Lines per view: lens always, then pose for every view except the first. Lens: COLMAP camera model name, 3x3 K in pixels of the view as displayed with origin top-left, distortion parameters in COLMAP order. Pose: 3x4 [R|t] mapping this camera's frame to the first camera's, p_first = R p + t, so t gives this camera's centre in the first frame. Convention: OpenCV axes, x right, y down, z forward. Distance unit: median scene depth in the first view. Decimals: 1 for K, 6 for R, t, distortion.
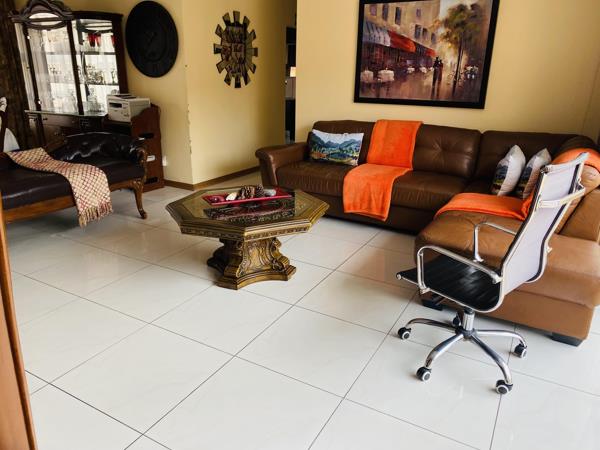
lens RADIAL K [[458.3, 0, 300.0], [0, 458.3, 225.0], [0, 0, 1]] dist [0.049898, -0.058610]
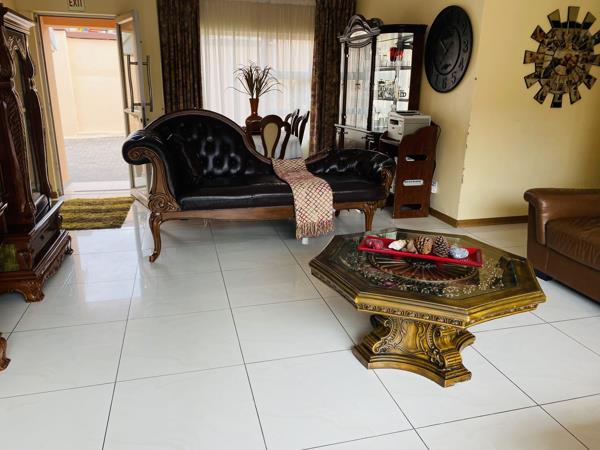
lens RADIAL K [[458.3, 0, 300.0], [0, 458.3, 225.0], [0, 0, 1]] dist [0.049898, -0.058610]
pose [[0.695695, 0.203898, -0.688792, 0.151650], [-0.234920, 0.970724, 0.050081, -0.057612], [0.678838, 0.126970, 0.723227, 0.217984]]
